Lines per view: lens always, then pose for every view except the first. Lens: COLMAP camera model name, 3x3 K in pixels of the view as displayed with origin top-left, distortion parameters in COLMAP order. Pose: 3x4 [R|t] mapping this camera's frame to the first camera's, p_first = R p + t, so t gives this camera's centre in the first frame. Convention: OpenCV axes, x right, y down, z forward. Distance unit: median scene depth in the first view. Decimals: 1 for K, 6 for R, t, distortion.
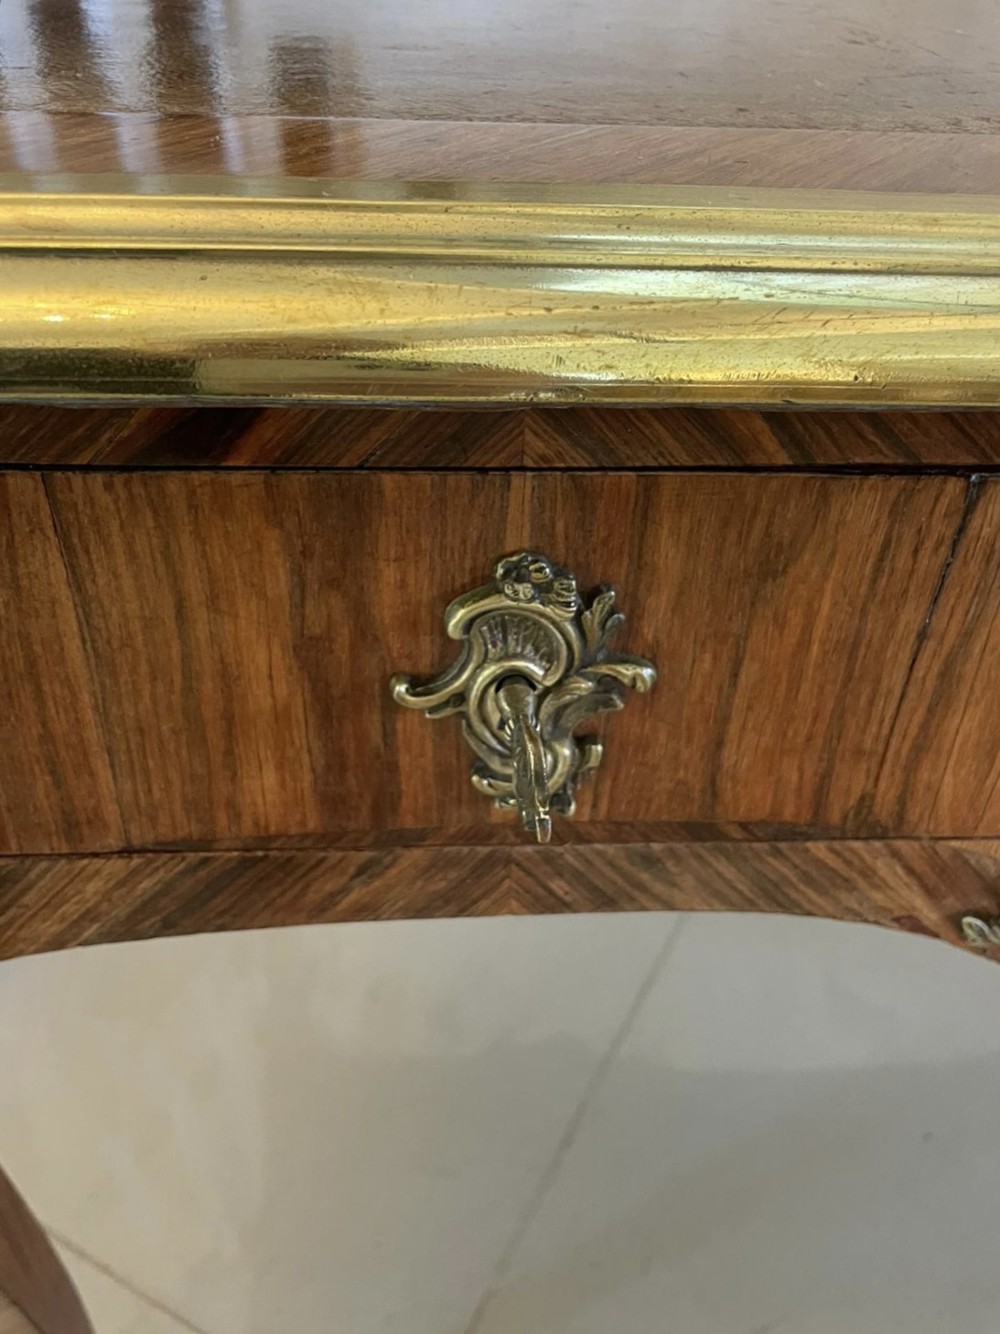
lens RADIAL K [[1069.4, 0, 500.0], [0, 1069.4, 667.0], [0, 0, 1]] dist [0.098714, -0.142433]
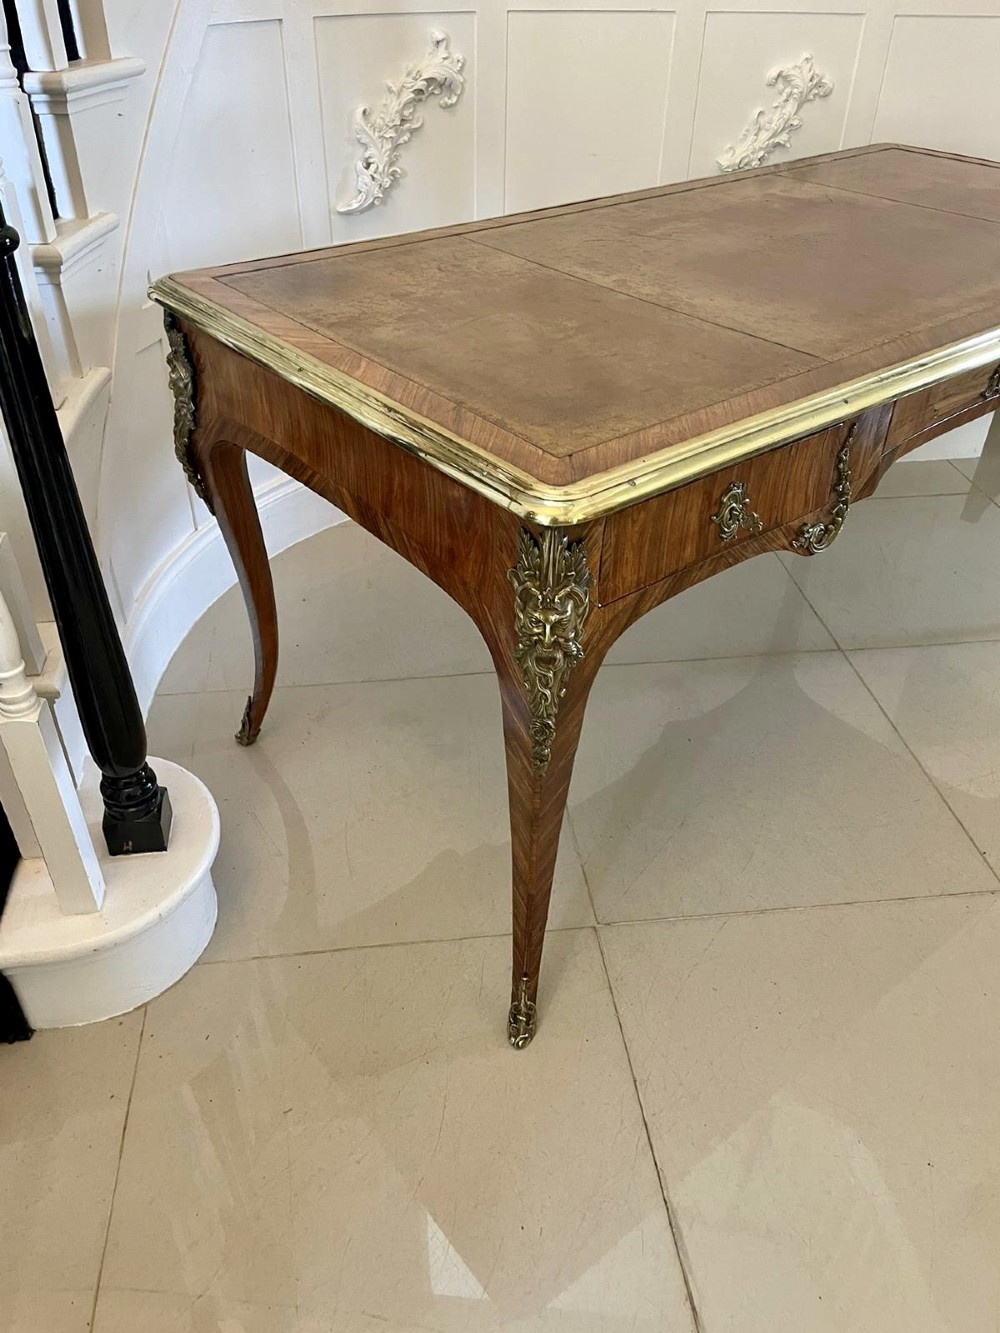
lens RADIAL K [[1021.1, 0, 500.0], [0, 1021.1, 666.5], [0, 0, 1]] dist [0.123352, -0.168429]
pose [[0.815617, -0.359674, 0.453216, -3.070641], [0.368510, 0.926805, 0.072338, -0.047219], [-0.446061, 0.108014, 0.888461, -2.502930]]
